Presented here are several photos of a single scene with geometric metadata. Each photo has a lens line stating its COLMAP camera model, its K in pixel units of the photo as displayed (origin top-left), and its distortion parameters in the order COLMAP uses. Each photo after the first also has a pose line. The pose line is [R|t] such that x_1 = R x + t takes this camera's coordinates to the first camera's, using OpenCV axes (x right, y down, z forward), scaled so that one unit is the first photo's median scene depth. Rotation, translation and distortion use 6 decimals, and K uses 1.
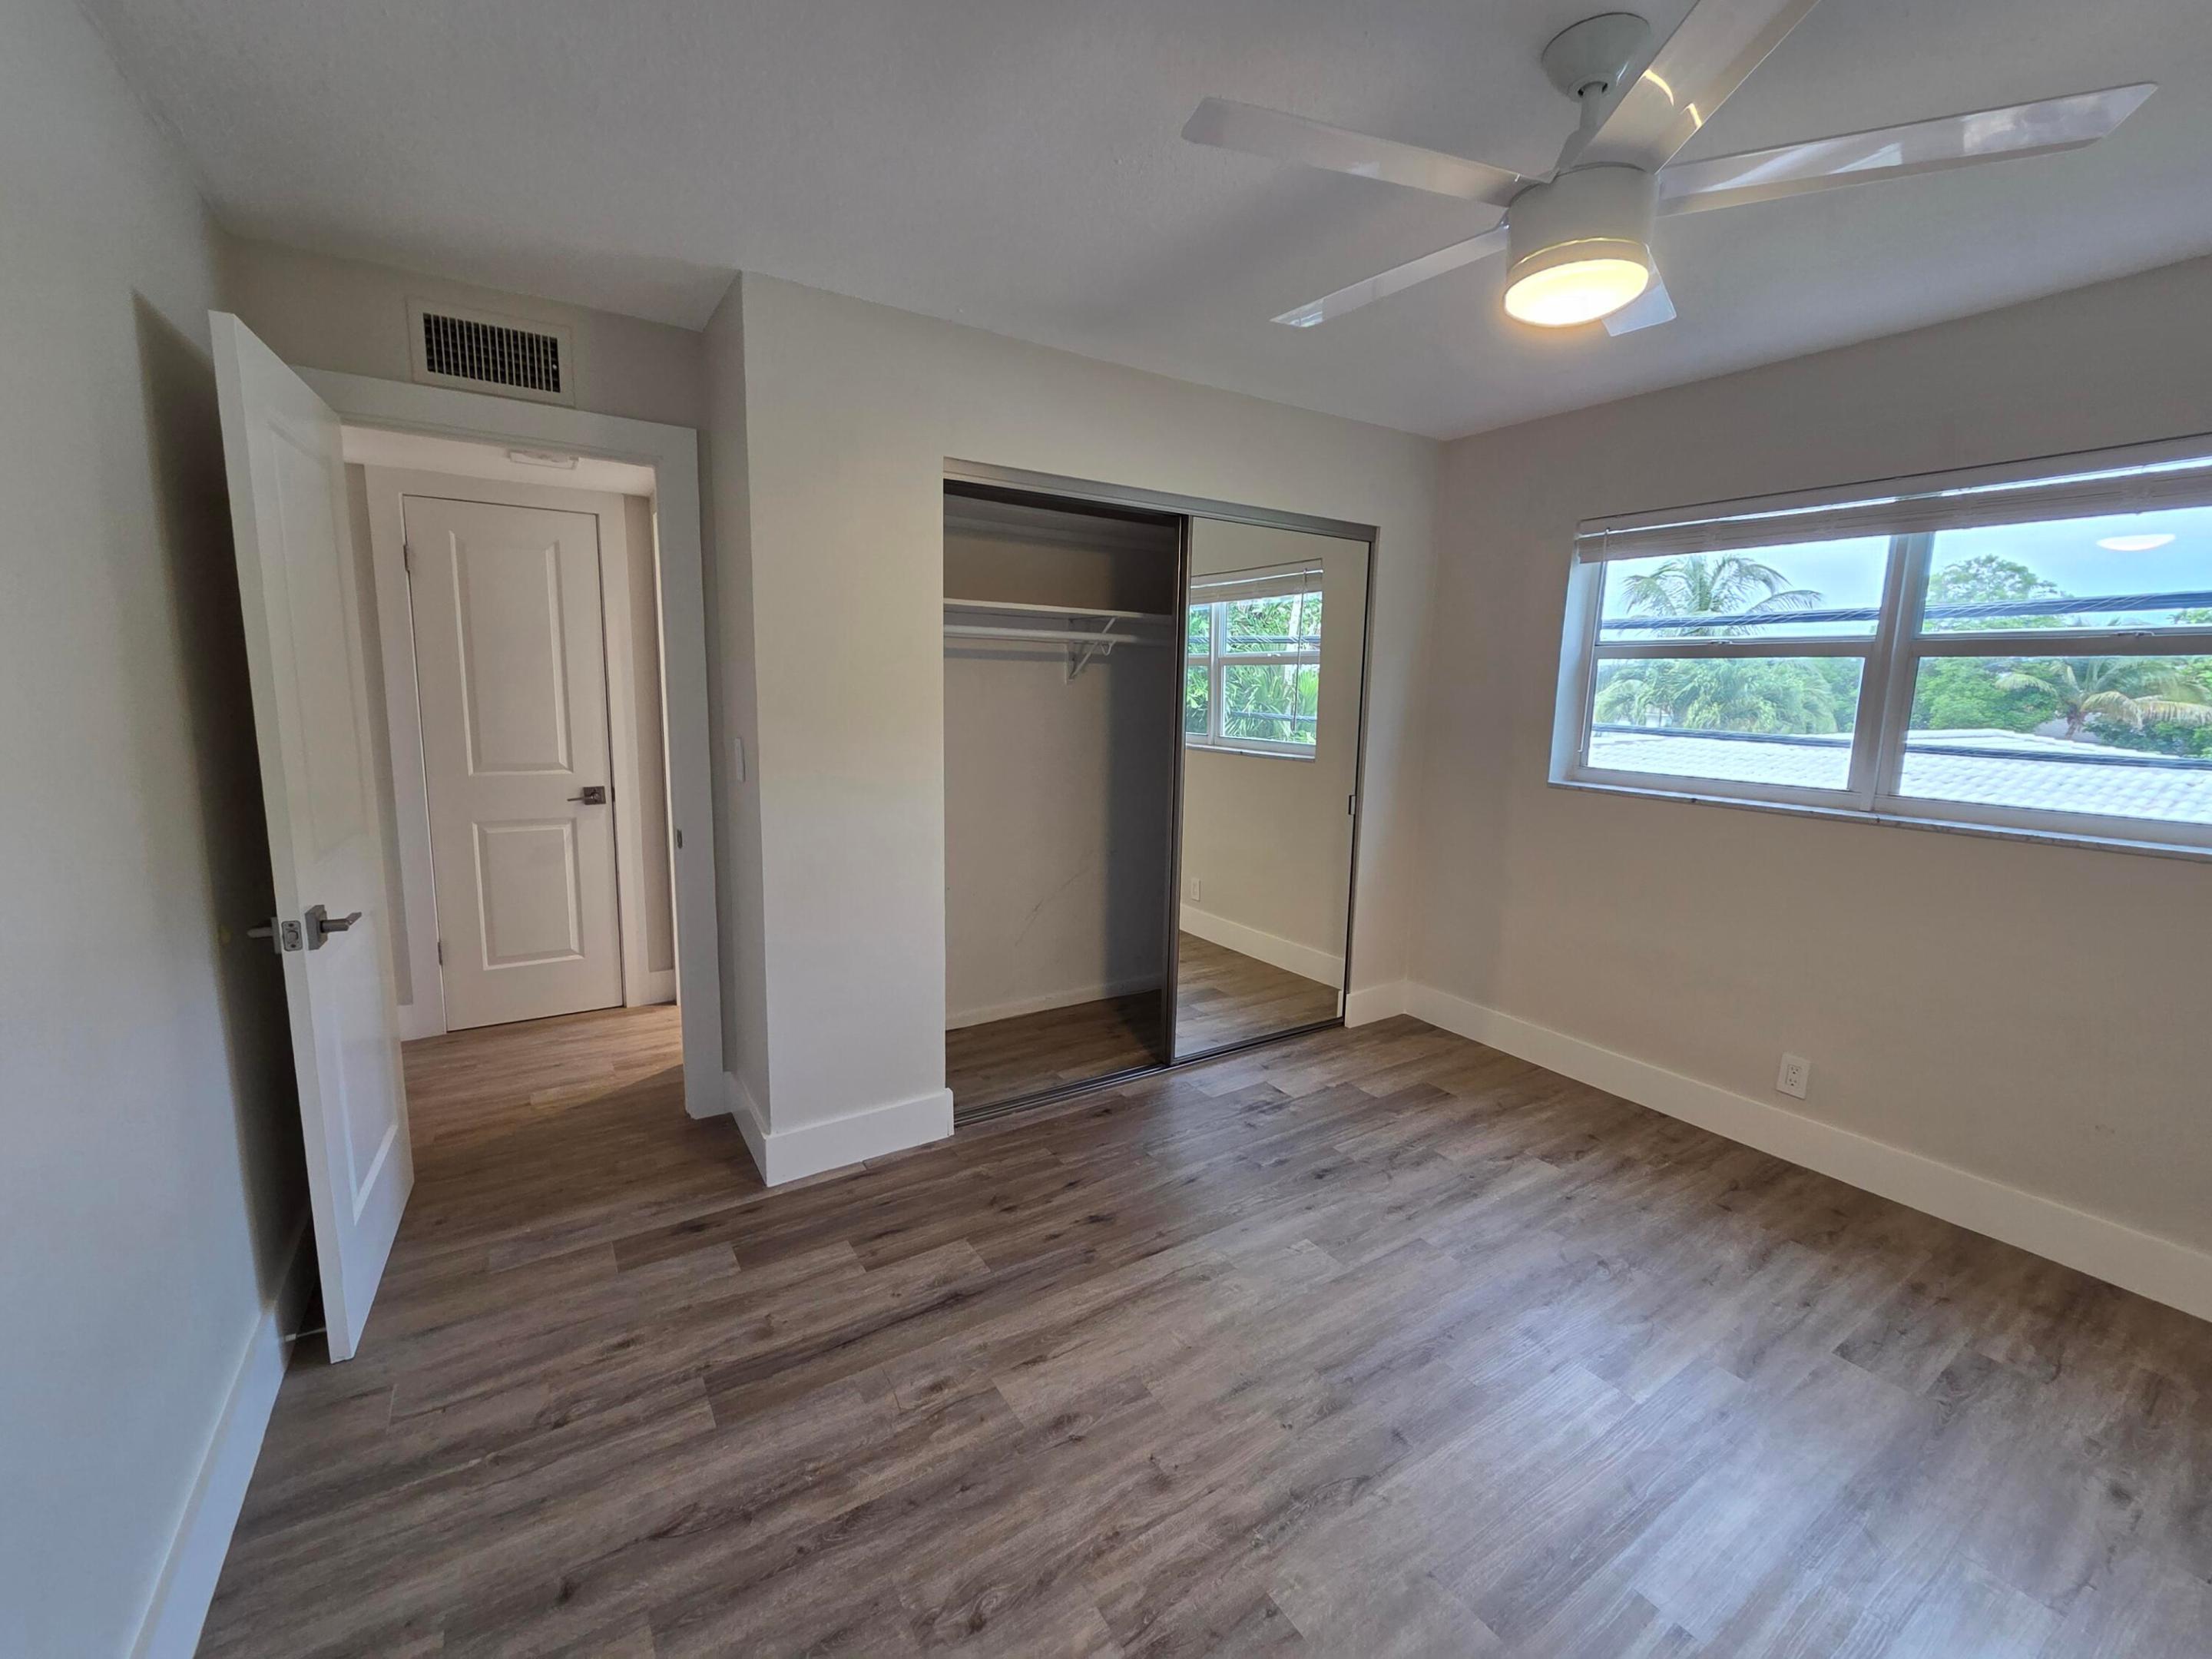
lens RADIAL K [[908.4, 0, 1107.6], [0, 908.4, 825.9], [0, 0, 1]] dist [0.003871, -0.002115]
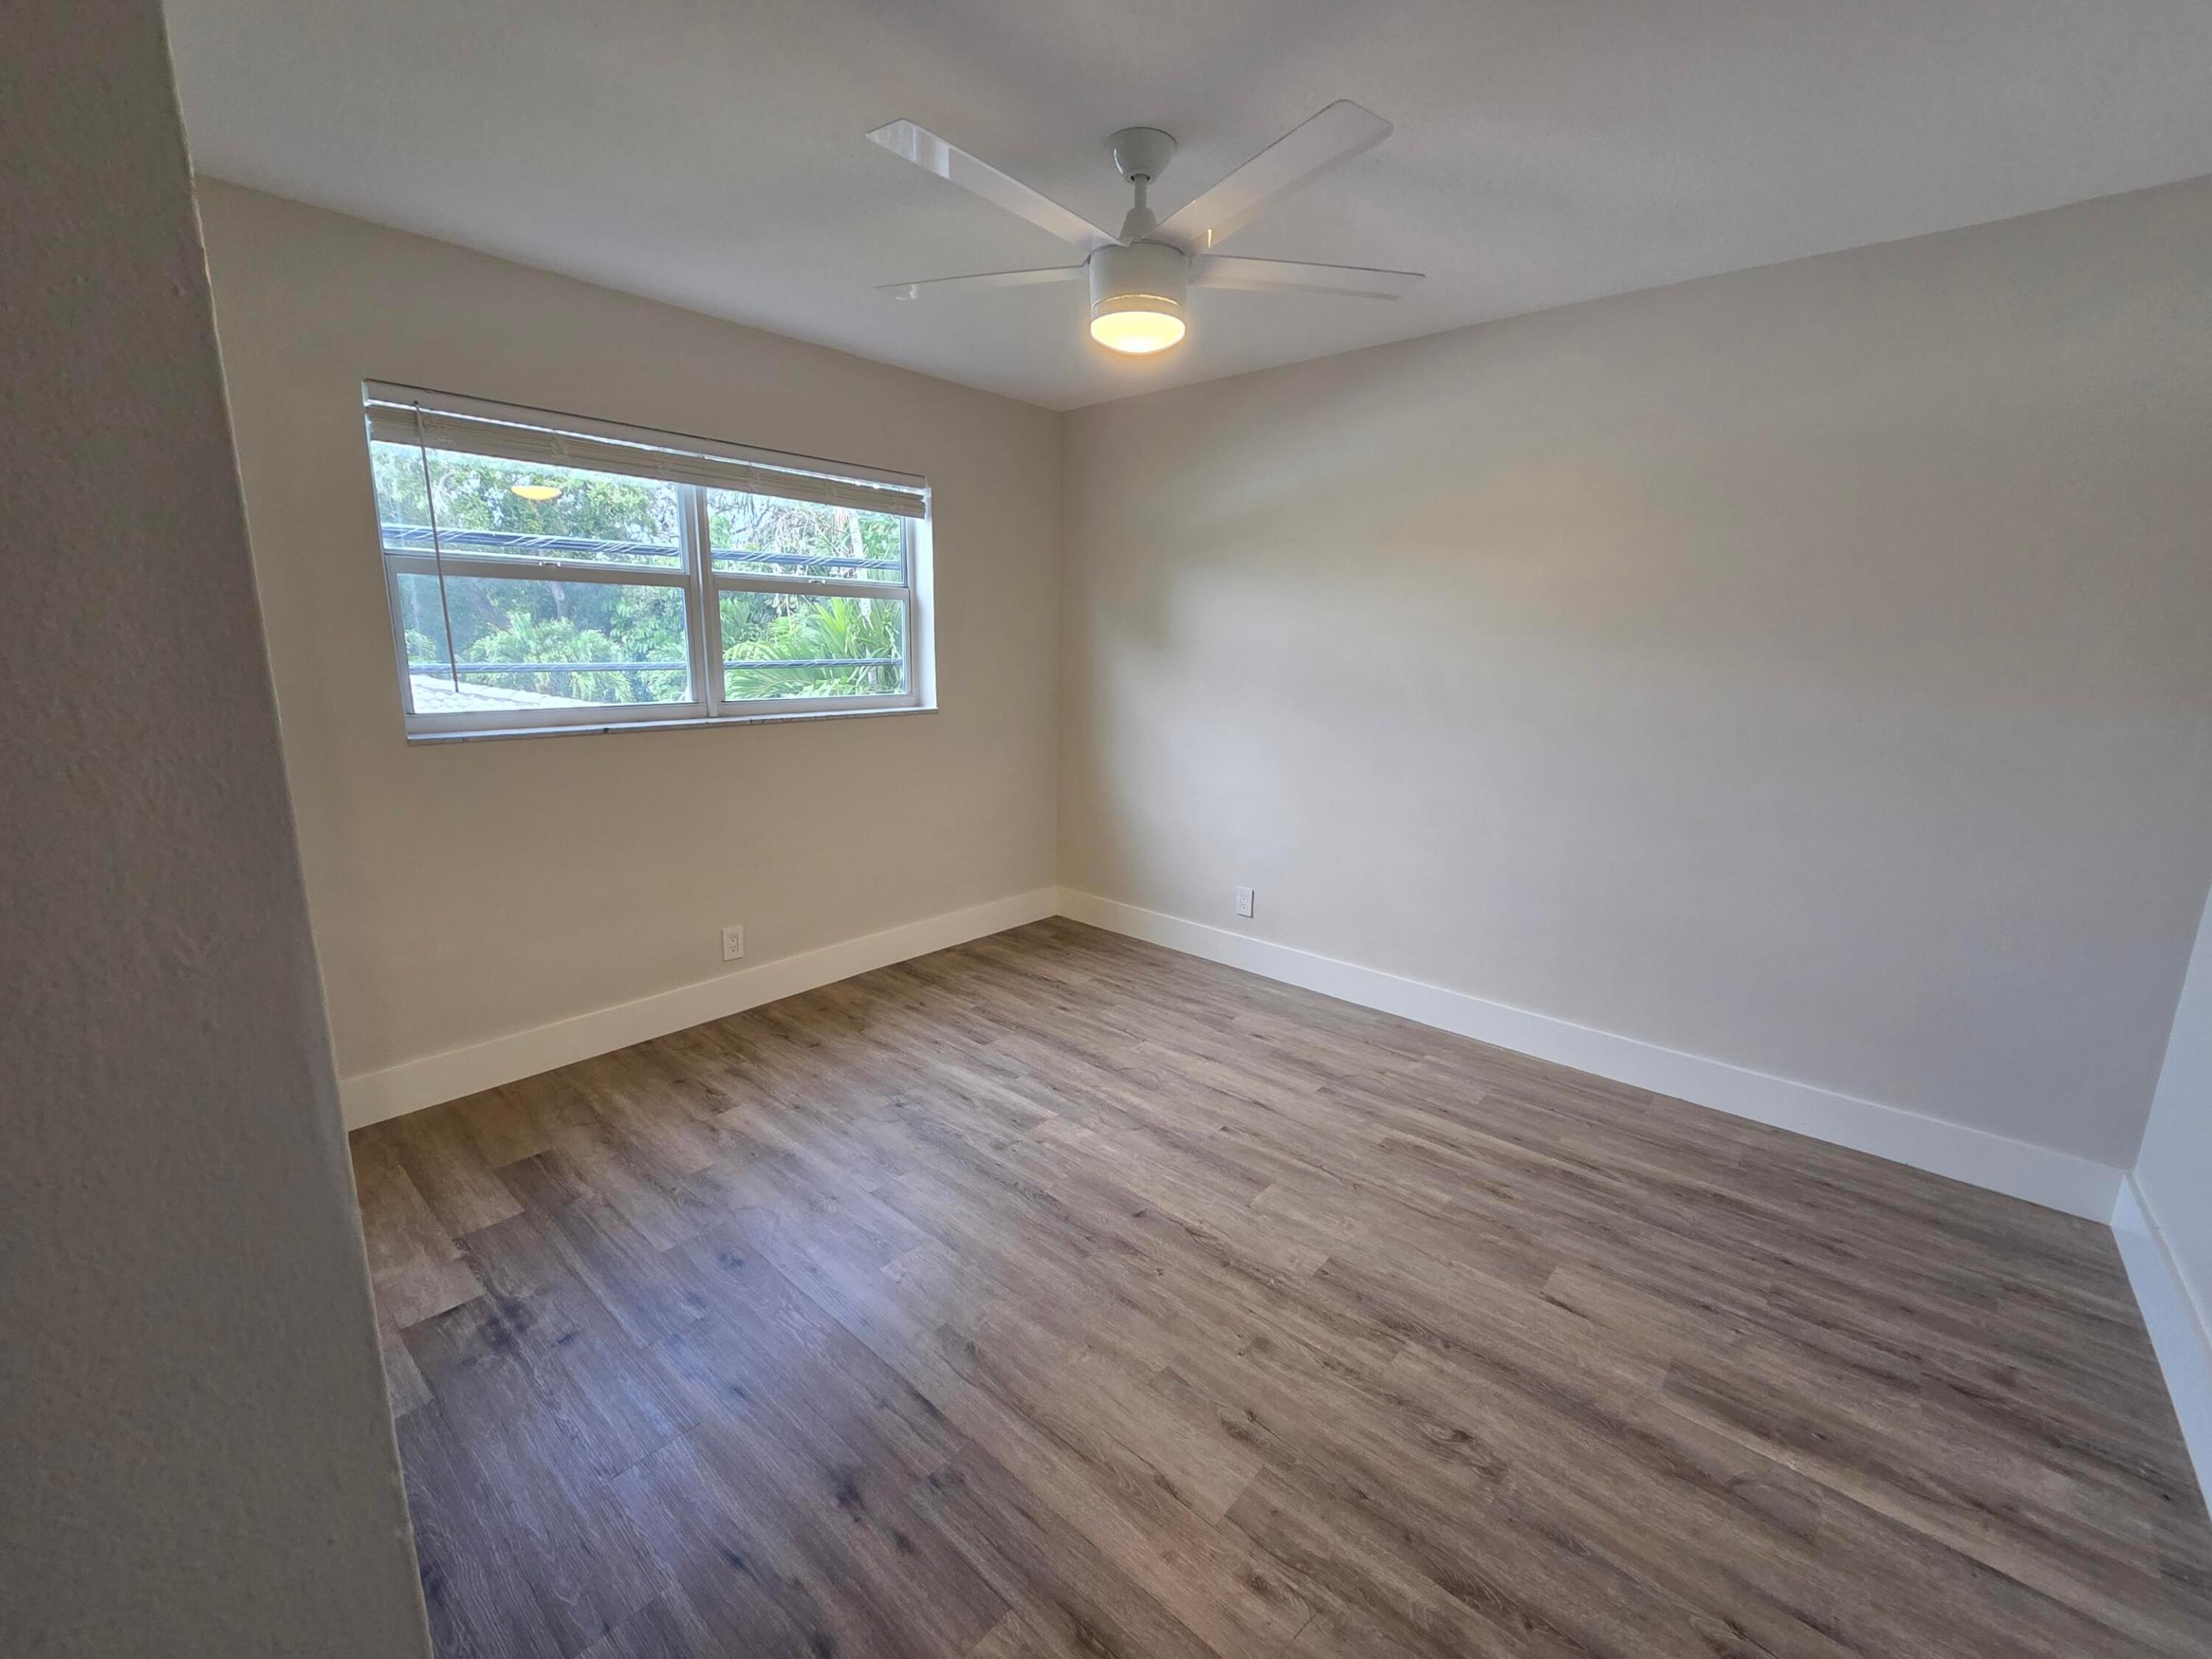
lens RADIAL K [[908.4, 0, 1110.1], [0, 908.4, 822.9], [0, 0, 1]] dist [0.003871, -0.002115]
pose [[-0.271505, -0.219747, 0.937015, -0.669127], [0.127442, 0.956804, 0.261315, -0.180467], [-0.953962, 0.190363, -0.231772, 1.091330]]
